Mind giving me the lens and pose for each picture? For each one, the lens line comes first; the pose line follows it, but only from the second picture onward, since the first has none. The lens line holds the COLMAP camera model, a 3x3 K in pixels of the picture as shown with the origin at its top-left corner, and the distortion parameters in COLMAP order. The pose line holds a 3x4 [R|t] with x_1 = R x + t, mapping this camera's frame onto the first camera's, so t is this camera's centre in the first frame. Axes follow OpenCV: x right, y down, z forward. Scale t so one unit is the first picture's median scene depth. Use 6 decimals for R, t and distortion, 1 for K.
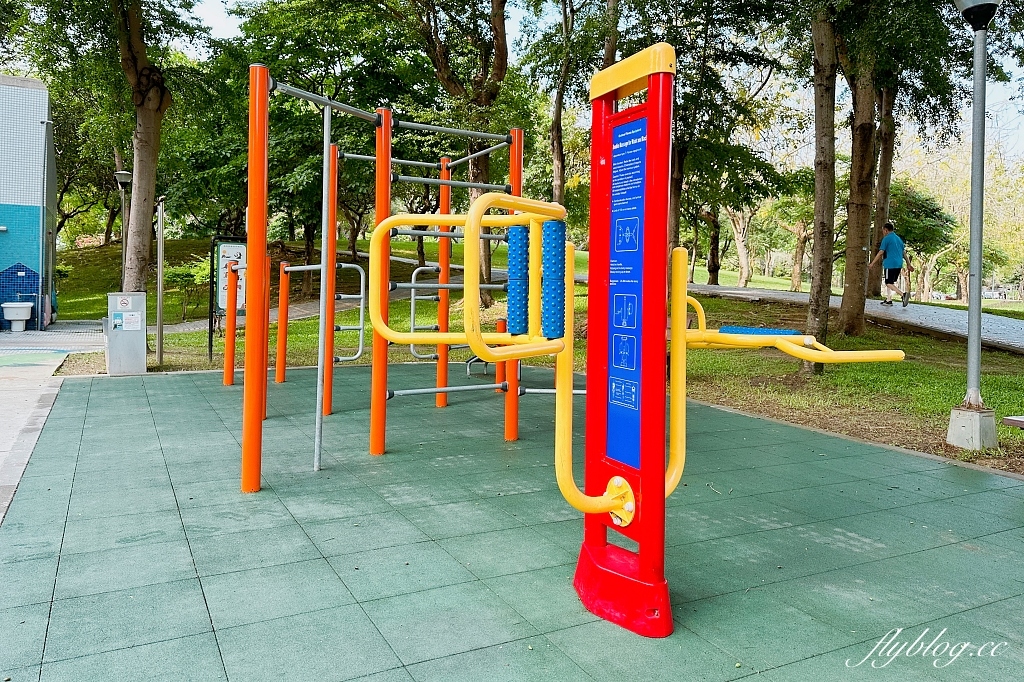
lens RADIAL K [[668.0, 0, 512.7], [0, 668.0, 283.5], [0, 0, 1]] dist [0.044411, -0.001316]
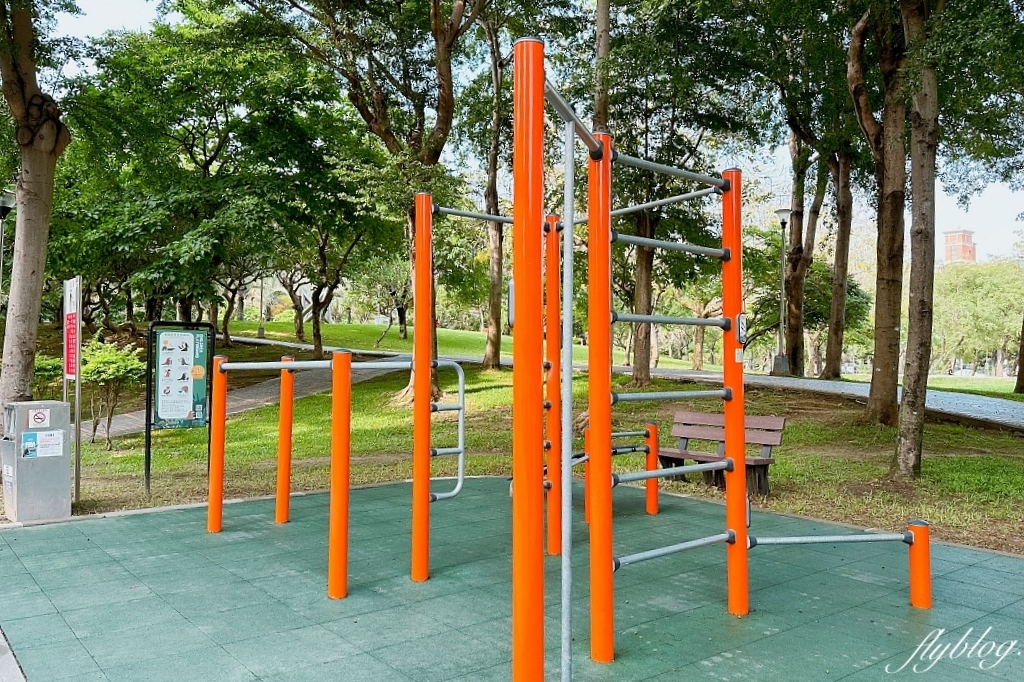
lens RADIAL K [[730.6, 0, 512.0], [0, 730.6, 341.0], [0, 0, 1]] dist [0.044232, -0.000153]
pose [[0.986686, -0.011958, 0.162198, -0.146468], [0.017478, 0.999314, -0.032647, -0.011950], [-0.161696, 0.035047, 0.986218, 0.107950]]
